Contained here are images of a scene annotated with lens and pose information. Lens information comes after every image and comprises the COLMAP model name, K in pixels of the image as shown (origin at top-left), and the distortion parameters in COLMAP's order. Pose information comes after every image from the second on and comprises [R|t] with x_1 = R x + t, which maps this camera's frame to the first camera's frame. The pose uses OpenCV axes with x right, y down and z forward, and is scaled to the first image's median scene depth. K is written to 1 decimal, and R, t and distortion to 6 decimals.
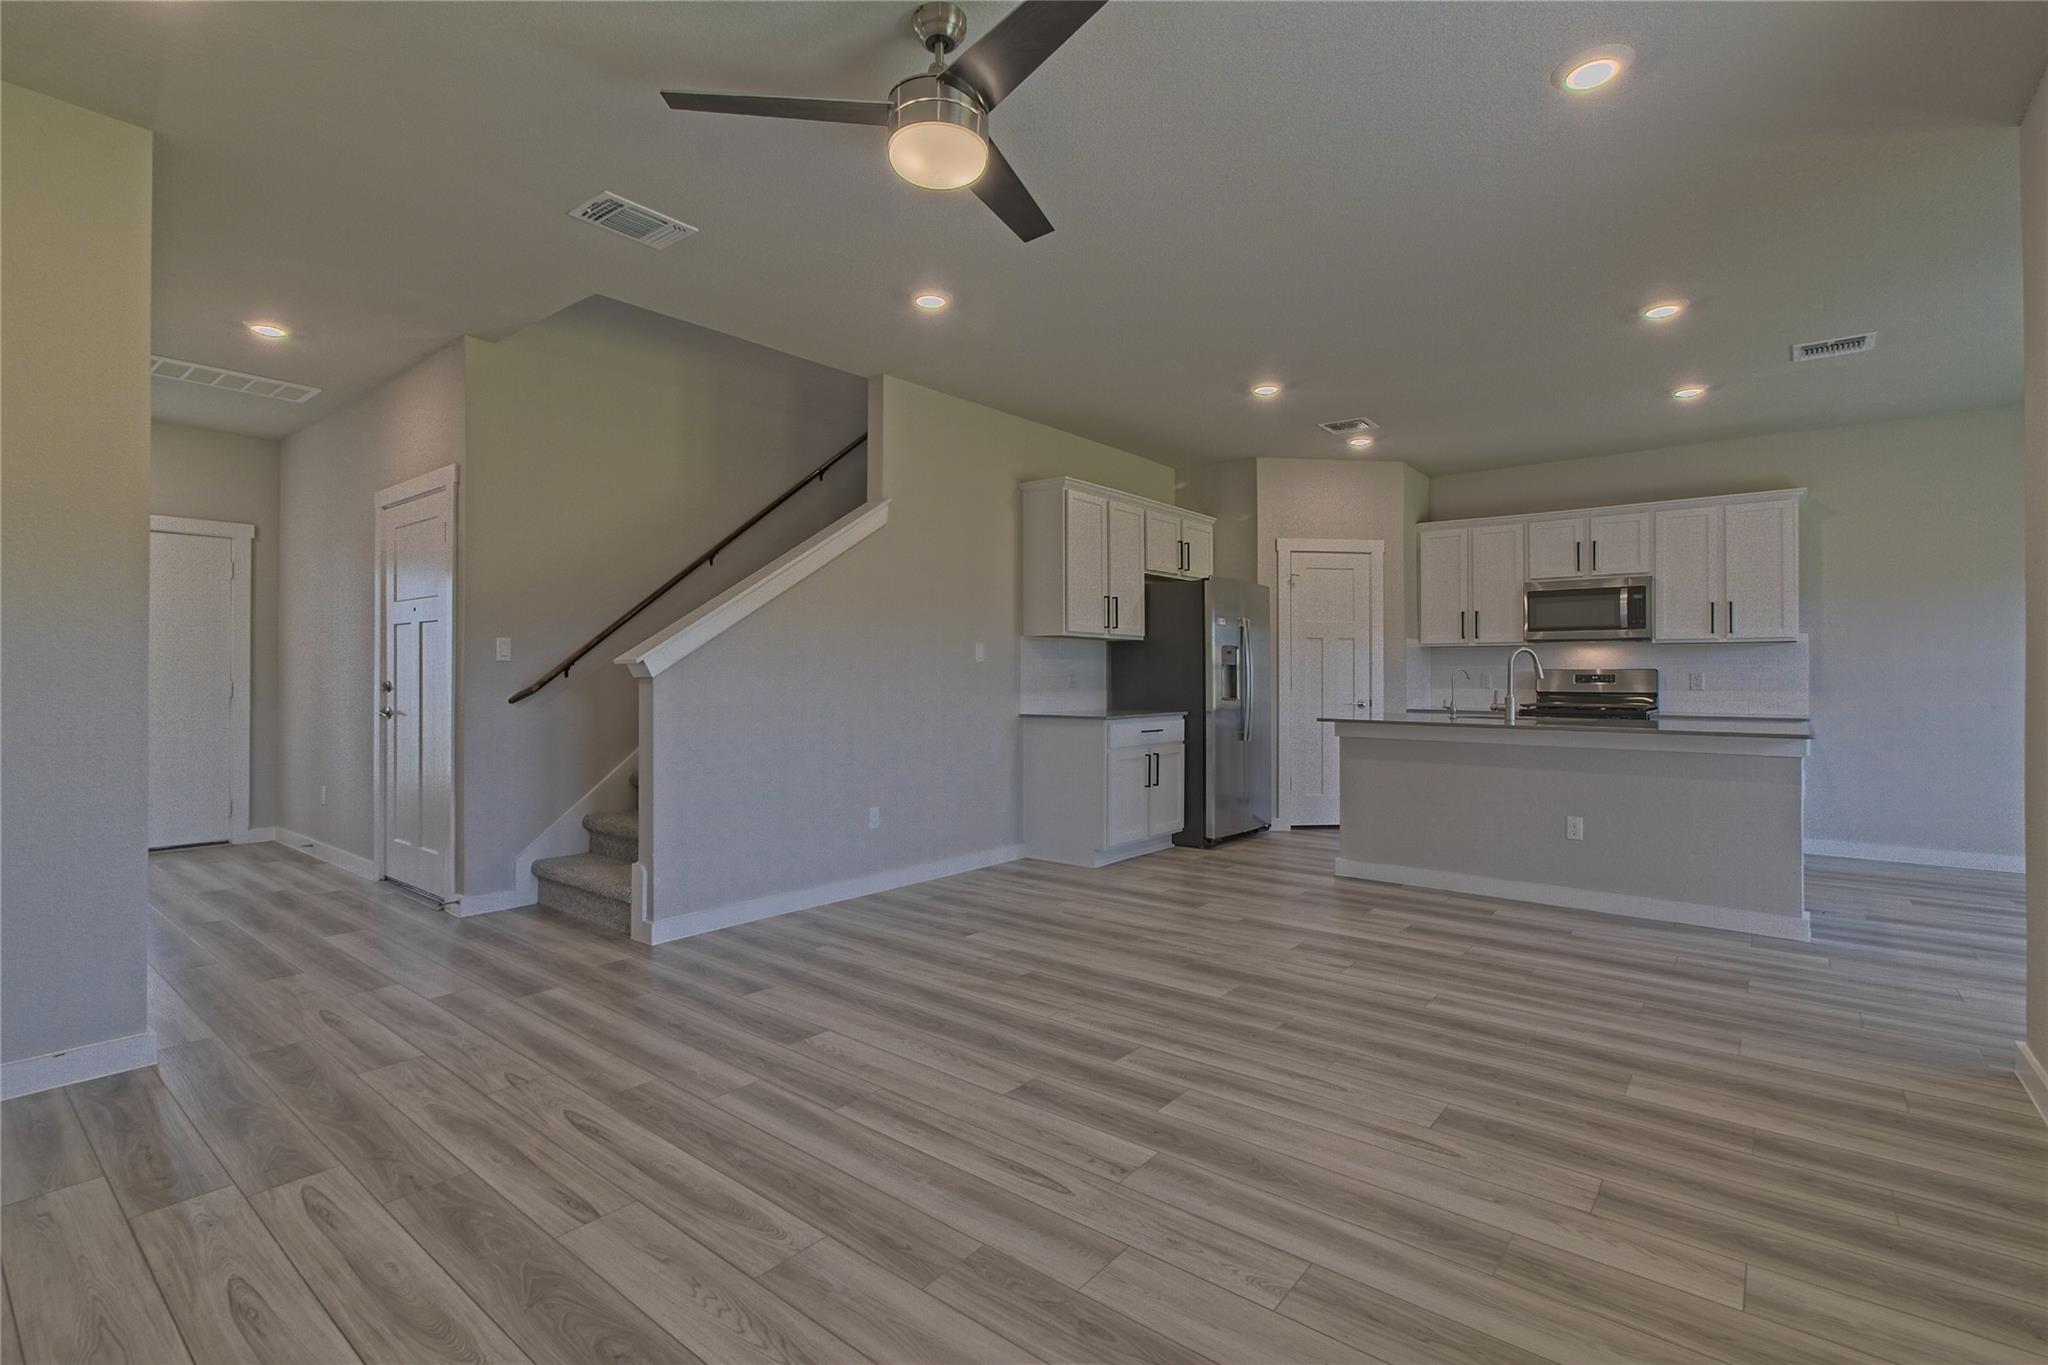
lens RADIAL K [[944.2, 0, 1016.1], [0, 944.2, 670.9], [0, 0, 1]] dist [-0.010153, 0.006519]
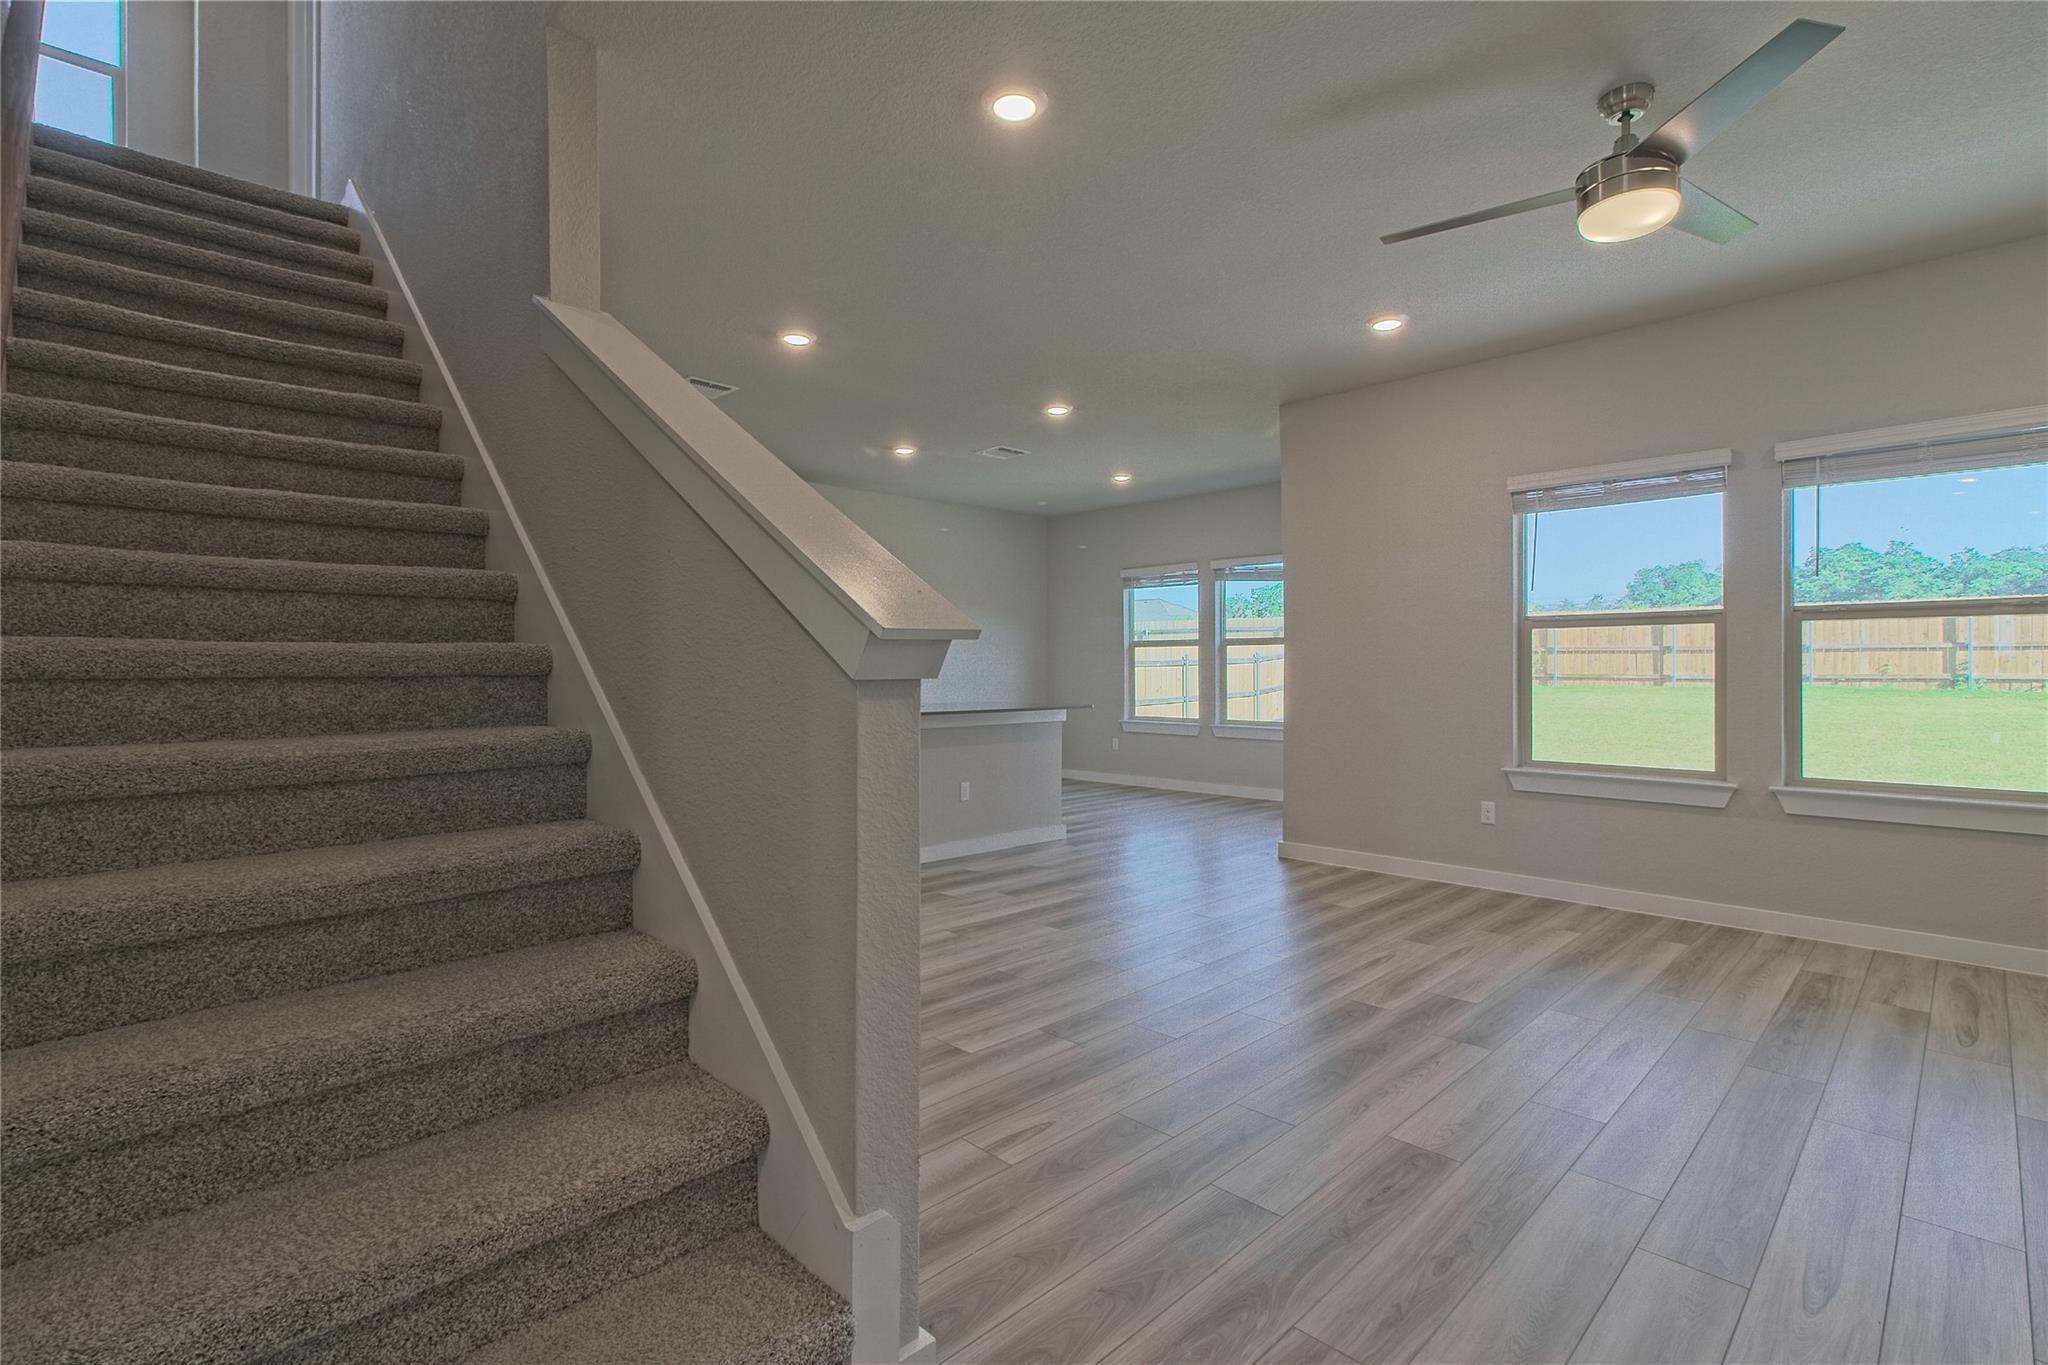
lens RADIAL K [[944.2, 0, 1014.4], [0, 944.2, 671.8], [0, 0, 1]] dist [-0.010153, 0.006519]
pose [[0.110558, -0.005232, 0.993856, -0.877635], [-0.002475, 0.999982, 0.005539, 0.002757], [-0.993867, -0.003072, 0.110543, 1.082760]]
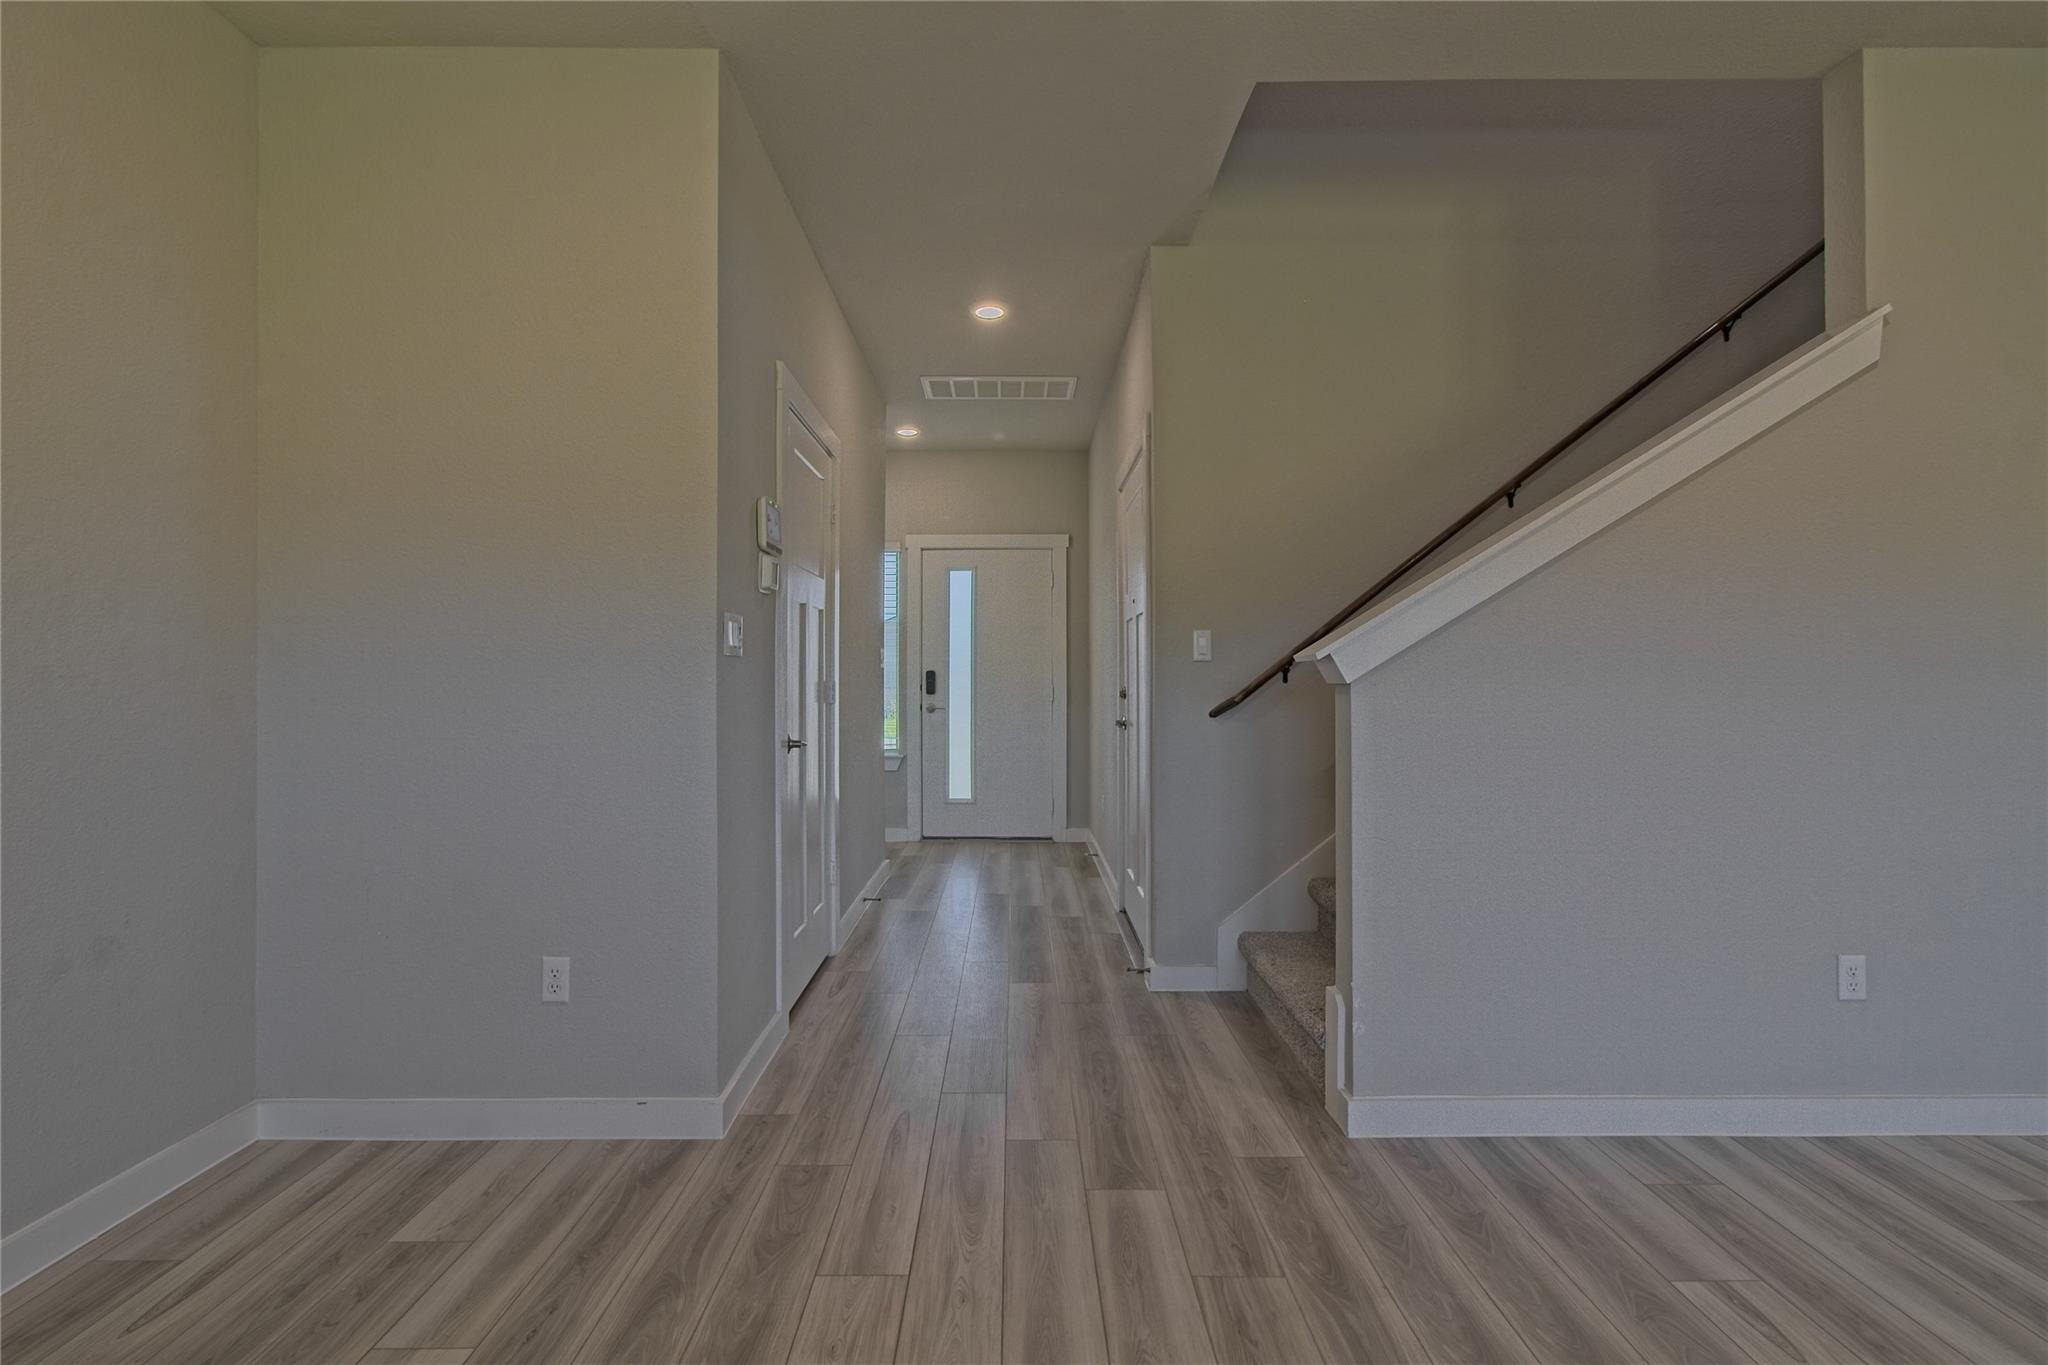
lens RADIAL K [[944.2, 0, 1017.1], [0, 944.2, 669.8], [0, 0, 1]] dist [-0.010153, 0.006519]
pose [[0.633779, -0.009766, -0.773452, -0.068987], [0.004674, 0.999950, -0.008796, 0.002890], [0.773500, 0.001960, 0.633793, 0.541178]]
